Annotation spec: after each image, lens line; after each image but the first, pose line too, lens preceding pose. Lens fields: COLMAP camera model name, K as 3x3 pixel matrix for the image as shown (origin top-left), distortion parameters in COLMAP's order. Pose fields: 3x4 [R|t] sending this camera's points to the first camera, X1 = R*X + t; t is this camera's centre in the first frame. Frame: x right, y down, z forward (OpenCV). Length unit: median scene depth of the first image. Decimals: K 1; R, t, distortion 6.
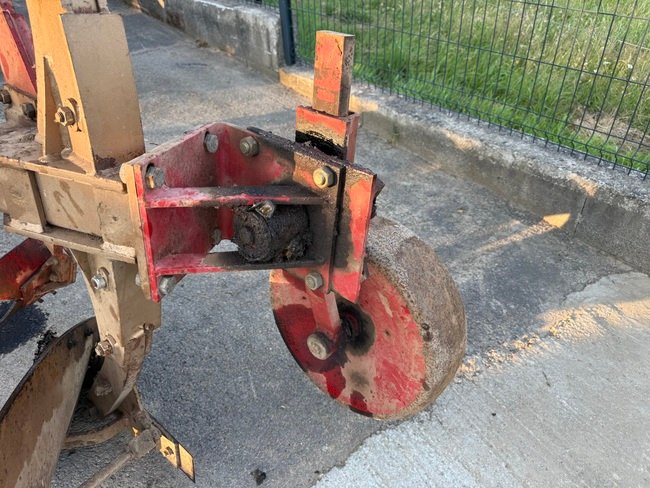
lens RADIAL K [[462.6, 0, 328.3], [0, 462.6, 248.4], [0, 0, 1]] dist [0.050580, -0.064747]
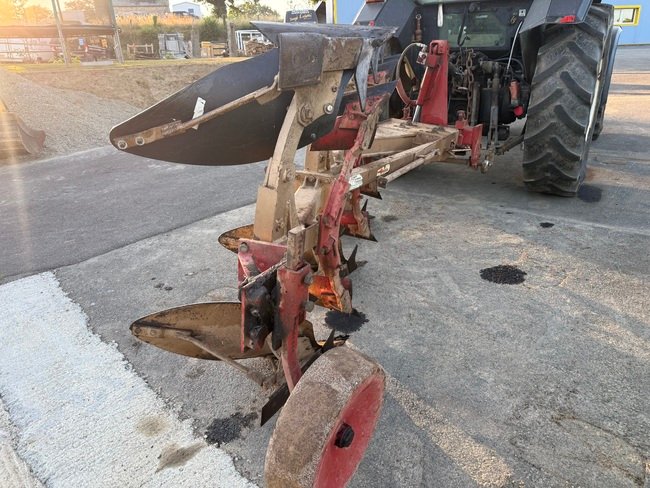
lens RADIAL K [[462.6, 0, 323.2], [0, 462.6, 248.1], [0, 0, 1]] dist [0.050580, -0.064747]
pose [[0.127321, 0.375177, -0.918168, 0.756917], [-0.588356, 0.773819, 0.234607, -0.382861], [0.798515, 0.510339, 0.319261, 0.214265]]
